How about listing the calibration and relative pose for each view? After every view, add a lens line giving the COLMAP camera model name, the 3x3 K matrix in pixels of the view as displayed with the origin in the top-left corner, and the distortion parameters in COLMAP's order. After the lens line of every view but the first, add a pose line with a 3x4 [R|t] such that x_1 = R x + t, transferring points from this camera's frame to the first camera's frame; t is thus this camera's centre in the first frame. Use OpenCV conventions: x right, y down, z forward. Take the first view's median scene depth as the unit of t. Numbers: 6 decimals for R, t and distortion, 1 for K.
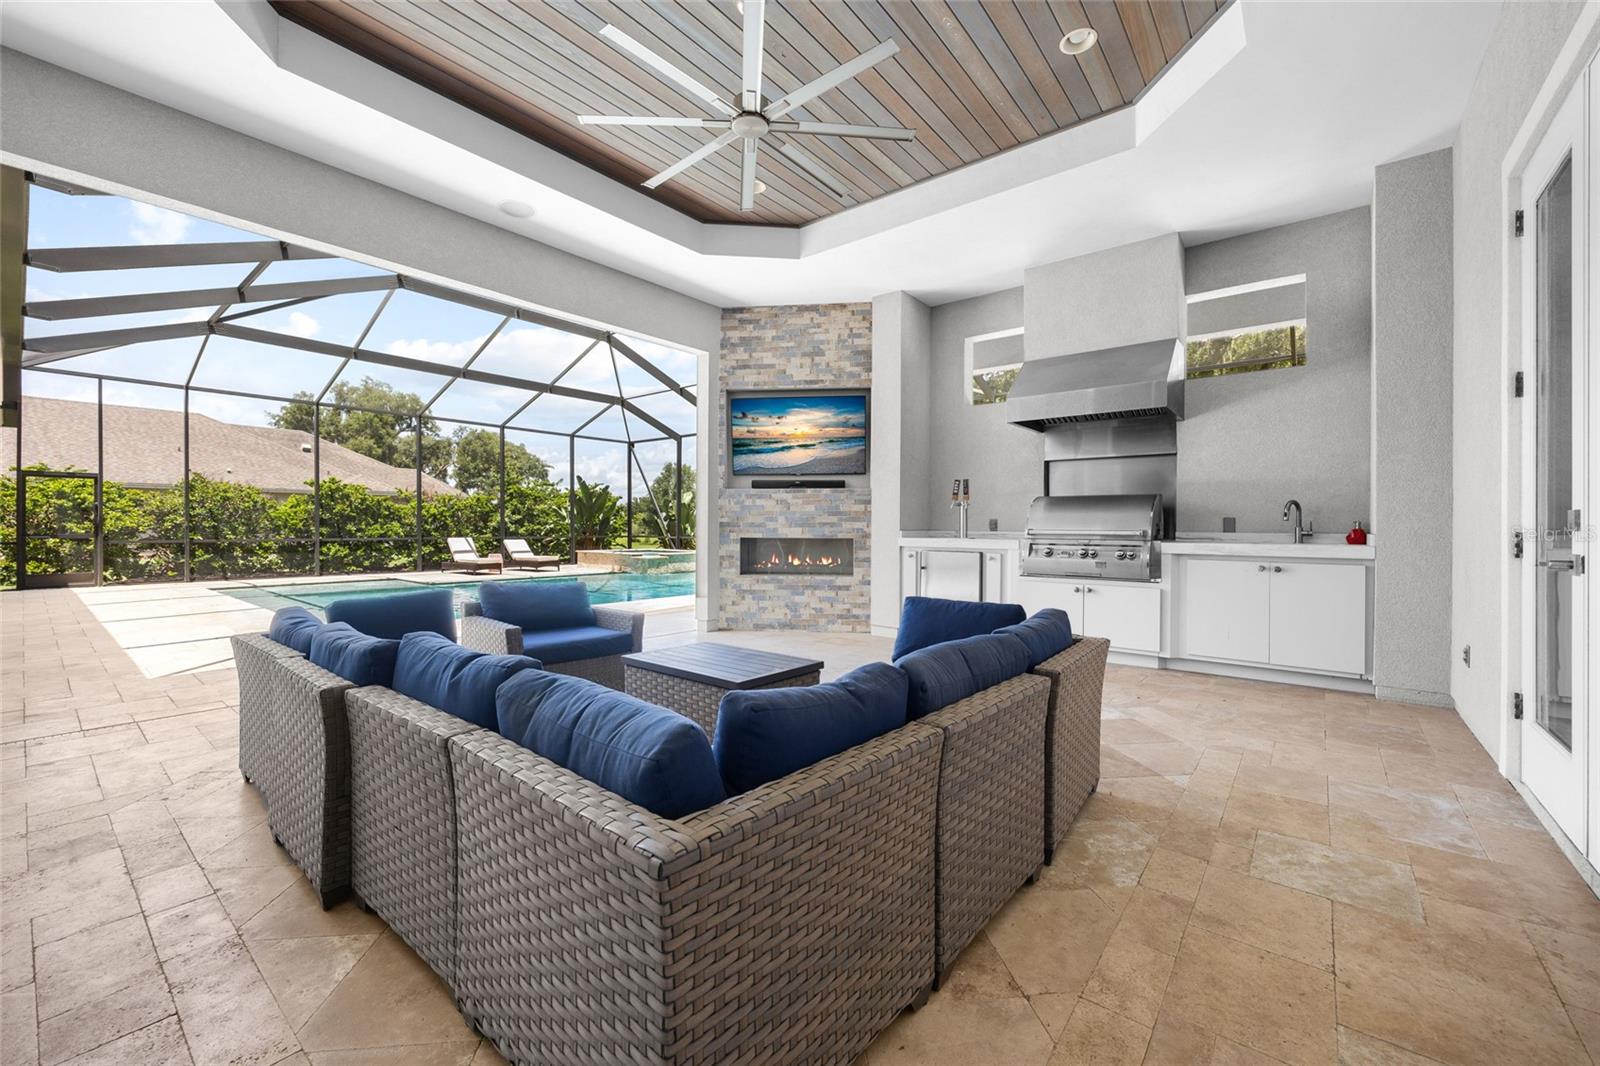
lens RADIAL K [[642.5, 0, 795.3], [0, 642.5, 526.6], [0, 0, 1]] dist [-0.001571, 0.000680]
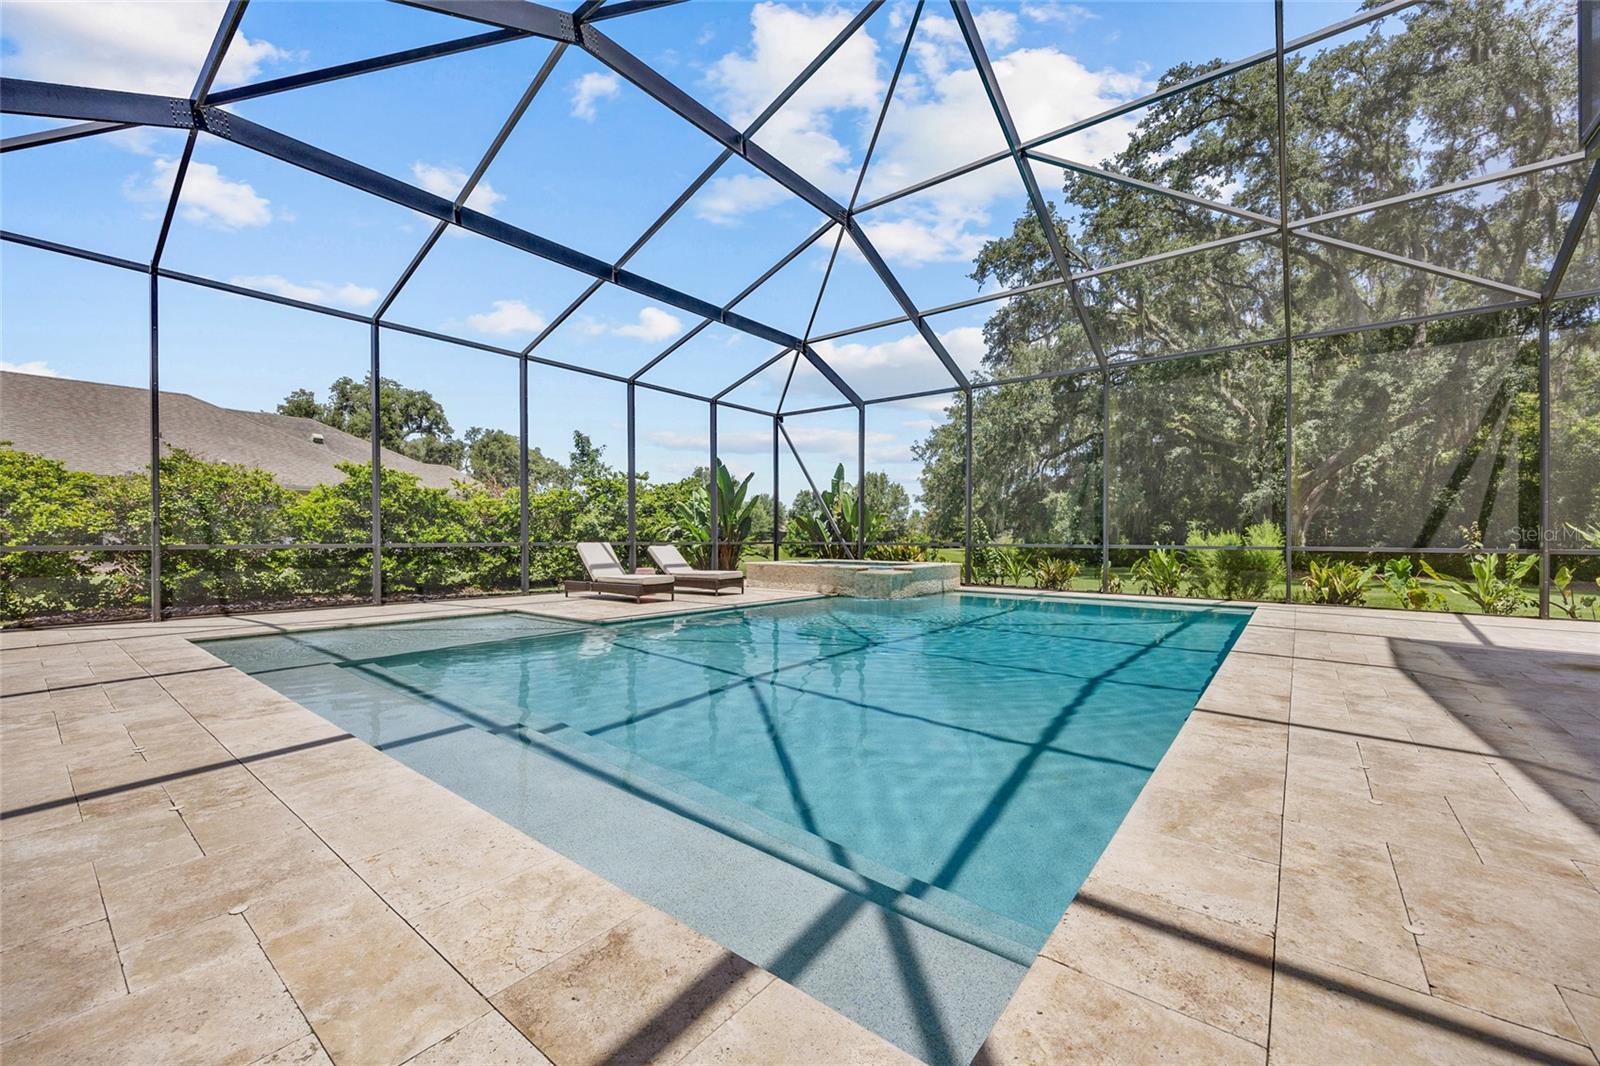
lens RADIAL K [[642.5, 0, 802.5], [0, 642.5, 540.1], [0, 0, 1]] dist [-0.001571, 0.000680]
pose [[0.999912, -0.000539, 0.013233, -0.703329], [0.000478, 0.999989, 0.004630, 0.025133], [-0.013236, -0.004623, 0.999902, 0.778475]]
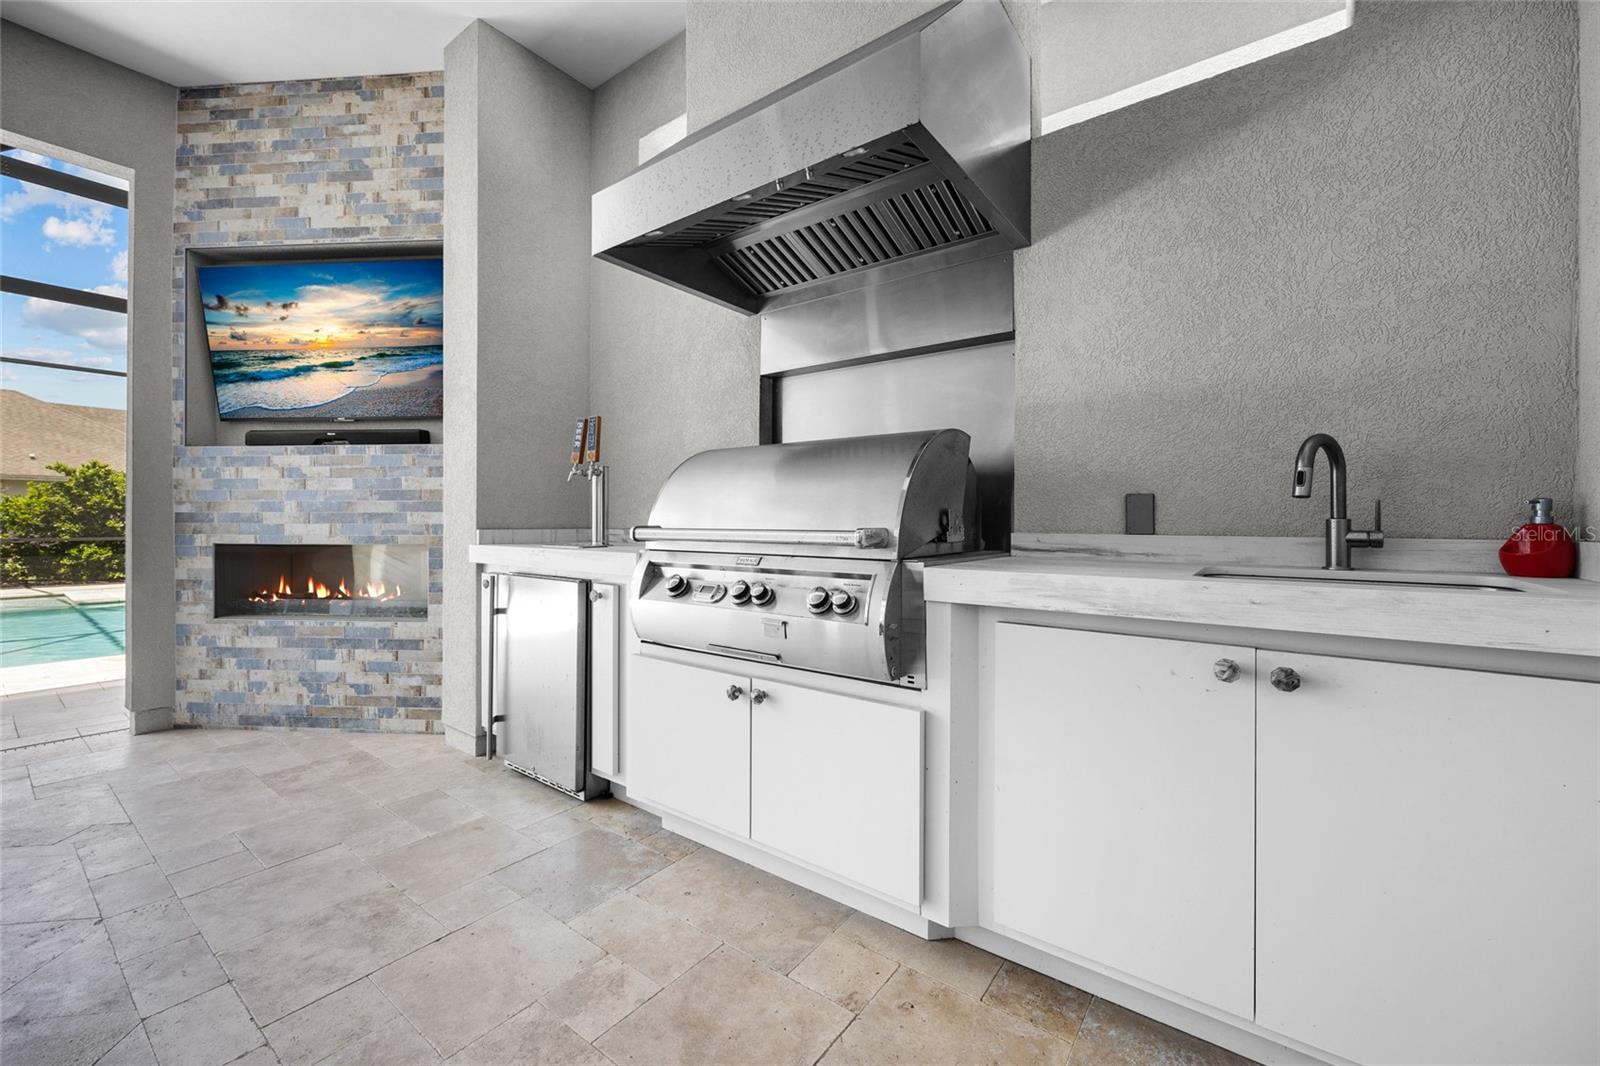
lens RADIAL K [[642.5, 0, 795.2], [0, 642.5, 521.3], [0, 0, 1]] dist [-0.001571, 0.000680]
pose [[0.999281, -0.003463, 0.037766, 0.349672], [0.003429, 0.999994, 0.000956, 0.000694], [-0.037769, -0.000826, 0.999286, 0.481622]]
